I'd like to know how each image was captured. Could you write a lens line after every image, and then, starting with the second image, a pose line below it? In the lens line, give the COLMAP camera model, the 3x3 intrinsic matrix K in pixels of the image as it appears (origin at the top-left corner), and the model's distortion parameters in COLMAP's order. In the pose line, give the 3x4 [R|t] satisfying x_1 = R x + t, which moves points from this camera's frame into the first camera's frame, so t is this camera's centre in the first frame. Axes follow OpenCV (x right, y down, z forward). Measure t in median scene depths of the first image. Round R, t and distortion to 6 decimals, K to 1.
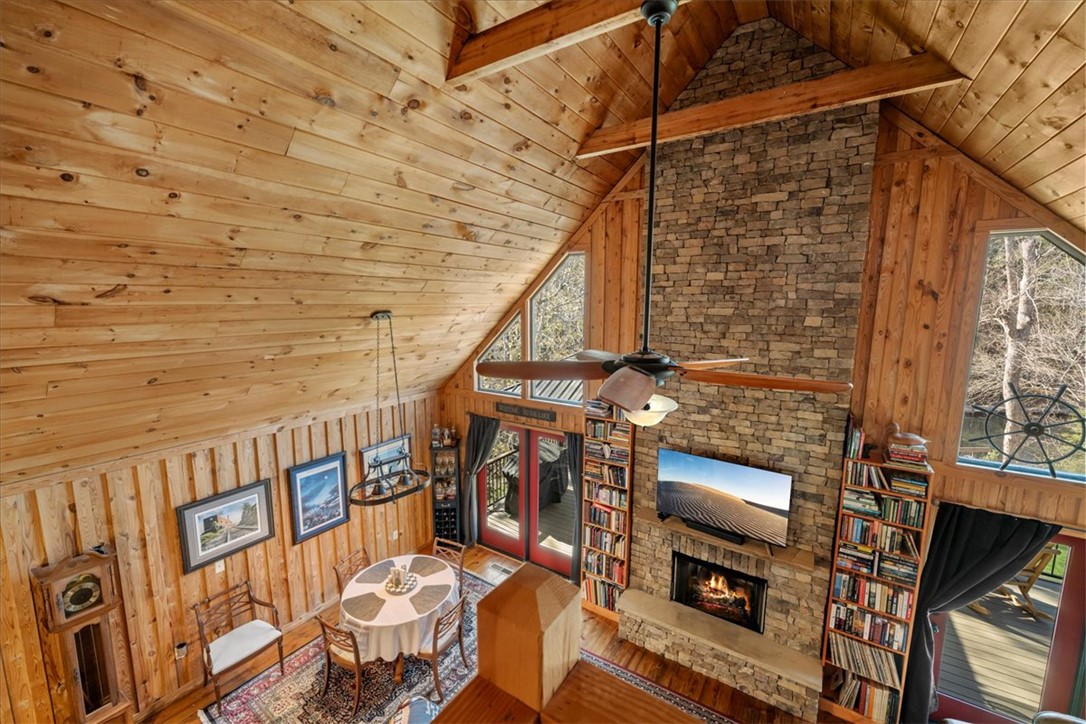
lens RADIAL K [[434.0, 0, 540.3], [0, 434.0, 370.6], [0, 0, 1]] dist [-0.000811, 0.000703]
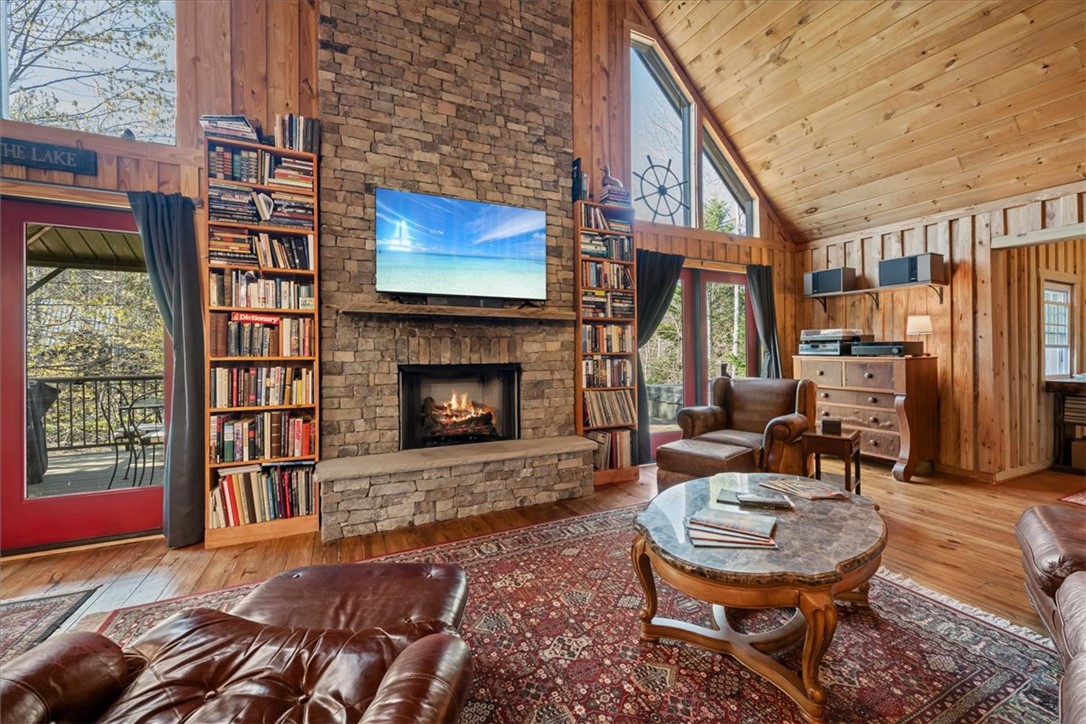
lens RADIAL K [[434.0, 0, 562.3], [0, 434.0, 353.9], [0, 0, 1]] dist [-0.000811, 0.000703]
pose [[0.508358, -0.007494, 0.861113, -0.144890], [0.138274, 0.987698, -0.073034, 0.529128], [-0.849972, 0.156197, 0.503140, 0.507041]]
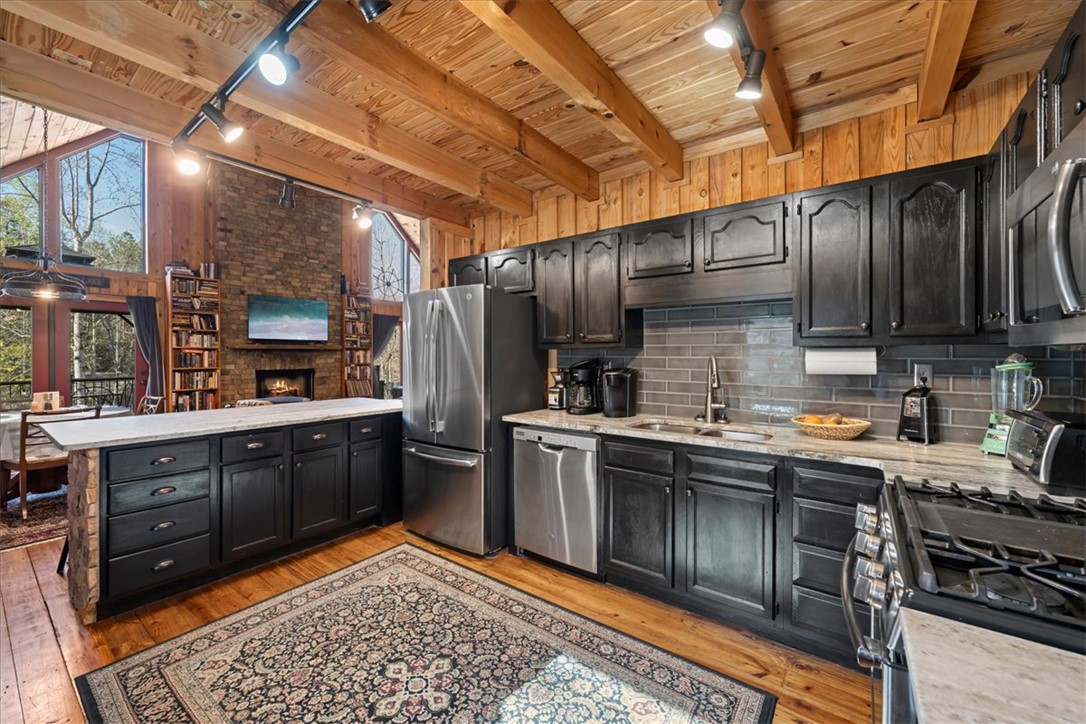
lens RADIAL K [[434.0, 0, 541.2], [0, 434.0, 350.9], [0, 0, 1]] dist [-0.000811, 0.000703]
pose [[0.065359, 0.001976, 0.997860, -1.206153], [0.153723, 0.988041, -0.012026, 0.568647], [-0.985950, 0.154180, 0.064273, -0.060989]]
